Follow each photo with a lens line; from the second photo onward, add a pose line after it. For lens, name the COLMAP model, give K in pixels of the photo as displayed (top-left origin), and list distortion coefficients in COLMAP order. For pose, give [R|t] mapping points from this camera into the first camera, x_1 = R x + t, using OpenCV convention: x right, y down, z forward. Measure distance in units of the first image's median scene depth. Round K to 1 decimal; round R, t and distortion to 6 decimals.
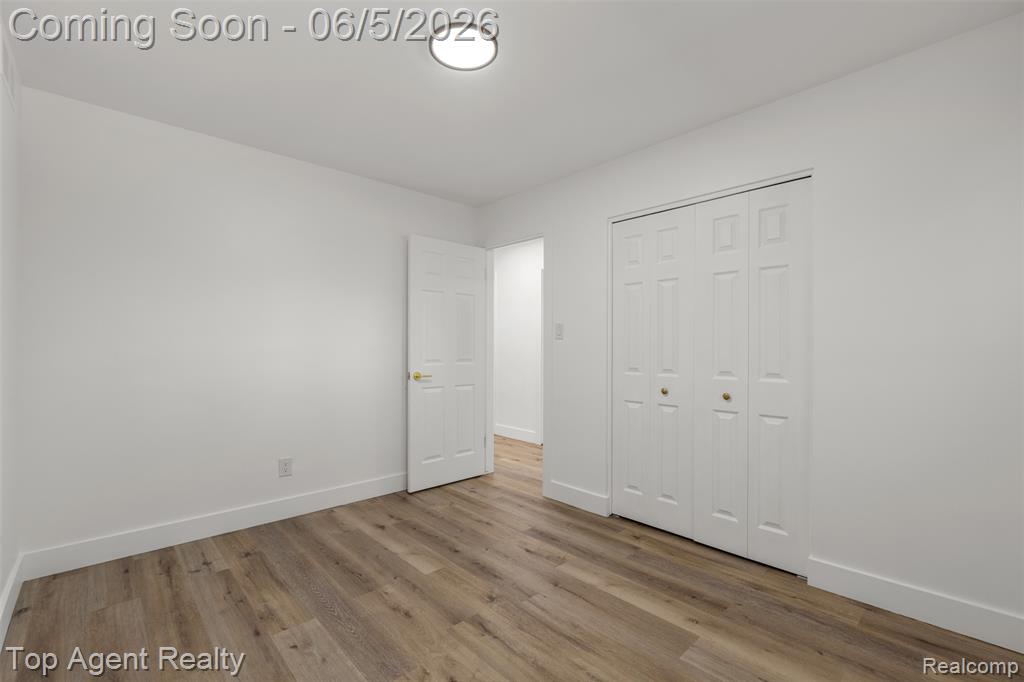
lens RADIAL K [[451.6, 0, 515.1], [0, 451.6, 339.8], [0, 0, 1]] dist [-0.002157, -0.000145]
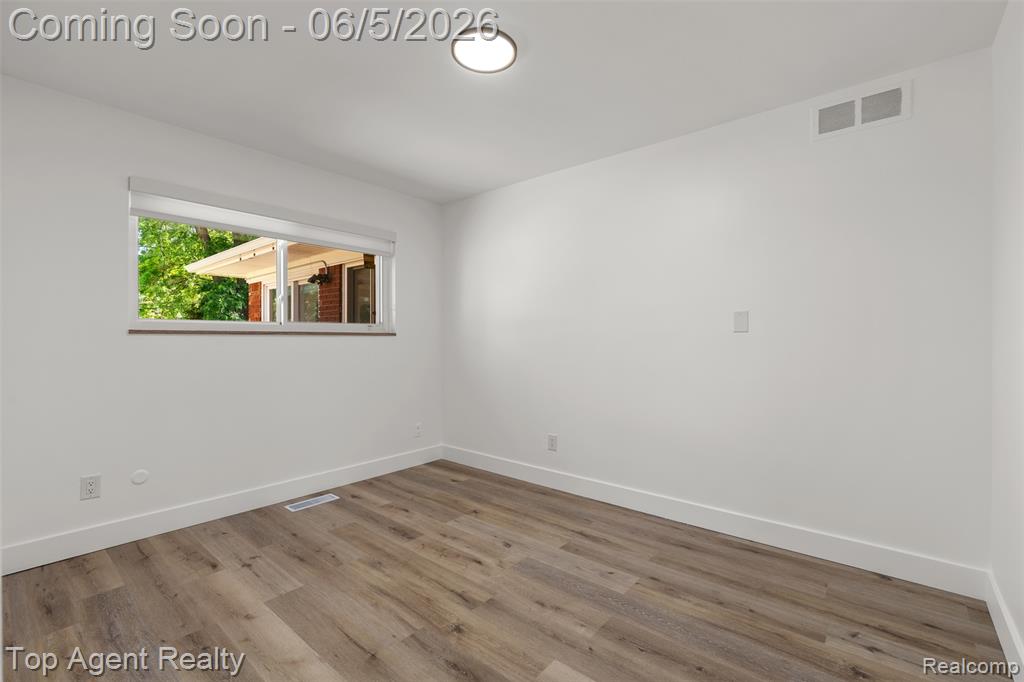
lens RADIAL K [[451.6, 0, 515.1], [0, 451.6, 339.8], [0, 0, 1]] dist [-0.002157, -0.000145]
pose [[-0.992829, -0.002141, -0.119522, -0.059097], [-0.001320, 0.999975, -0.006950, 0.026314], [0.119533, -0.006742, -0.992807, 1.981156]]
